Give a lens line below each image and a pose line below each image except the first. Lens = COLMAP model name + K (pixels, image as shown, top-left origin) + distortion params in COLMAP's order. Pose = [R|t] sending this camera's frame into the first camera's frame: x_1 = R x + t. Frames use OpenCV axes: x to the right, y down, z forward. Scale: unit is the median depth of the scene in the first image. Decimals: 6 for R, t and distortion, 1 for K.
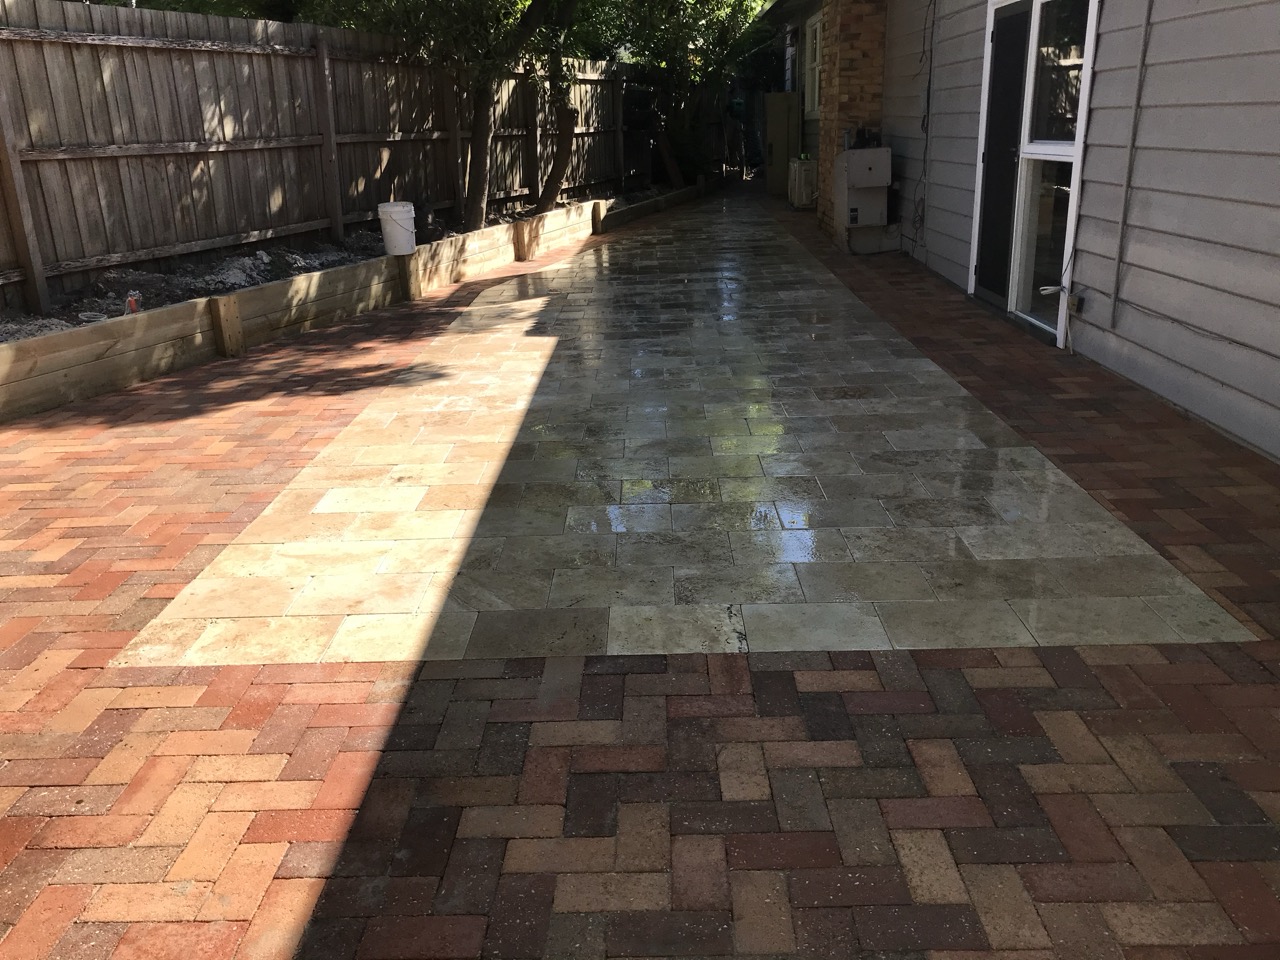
lens RADIAL K [[1048.3, 0, 639.7], [0, 1048.3, 454.5], [0, 0, 1]] dist [0.033633, -0.037931]
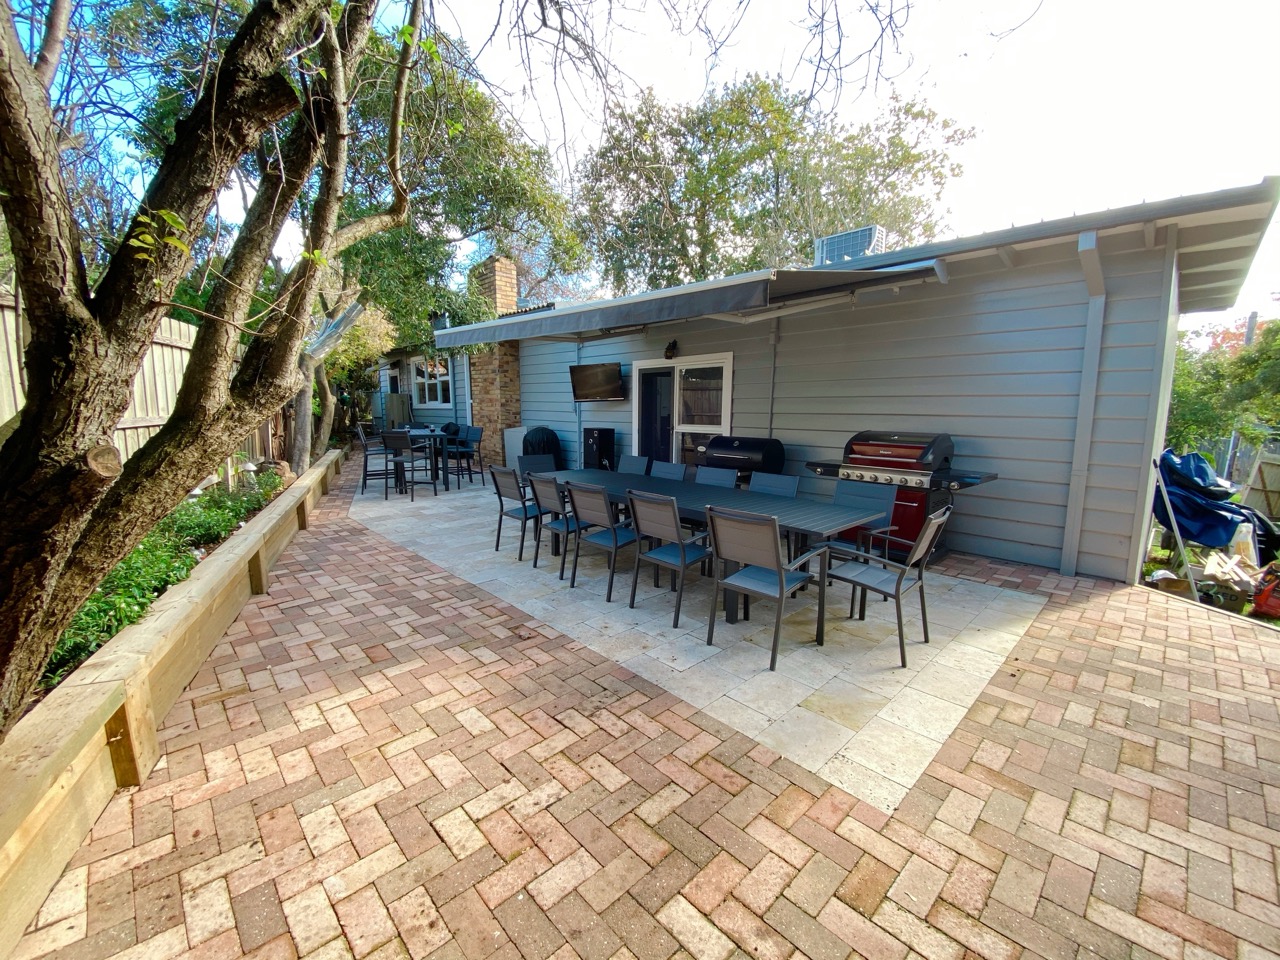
lens RADIAL K [[517.0, 0, 640.0], [0, 517.0, 480.0], [0, 0, 1]] dist [-0.001492, -0.000221]
pose [[0.719417, -0.062336, 0.691775, -0.472225], [0.182934, 0.977806, -0.102134, -0.079749], [-0.670055, 0.200026, 0.714853, 0.277343]]
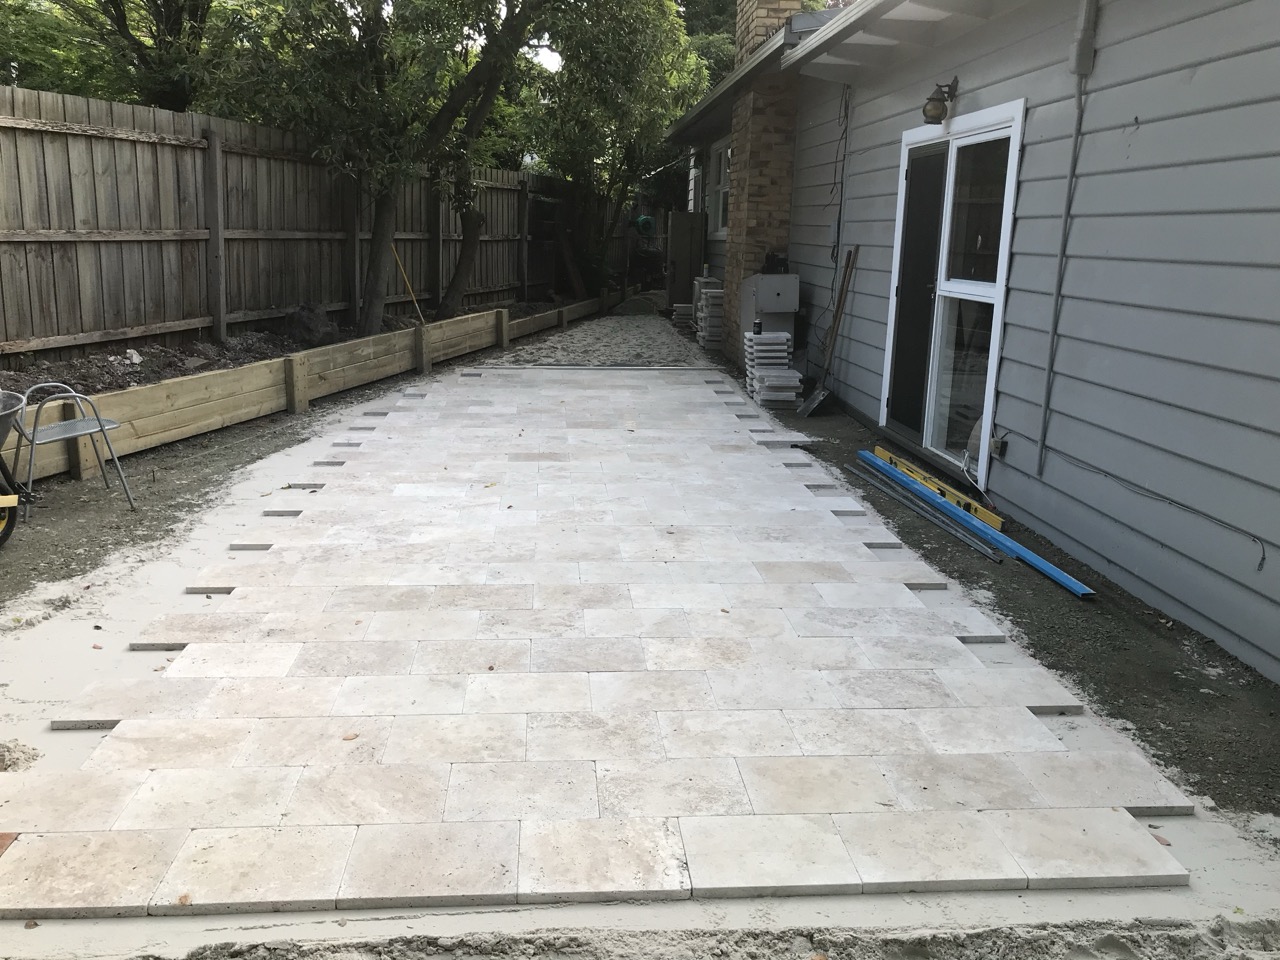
lens RADIAL K [[1043.7, 0, 640.0], [0, 1043.7, 480.0], [0, 0, 1]] dist [0.001281, -0.017677]
pose [[0.993880, 0.033434, 0.105288, -0.013515], [-0.025604, 0.996865, -0.074863, -0.027646], [-0.107461, 0.071709, 0.991620, 0.070160]]
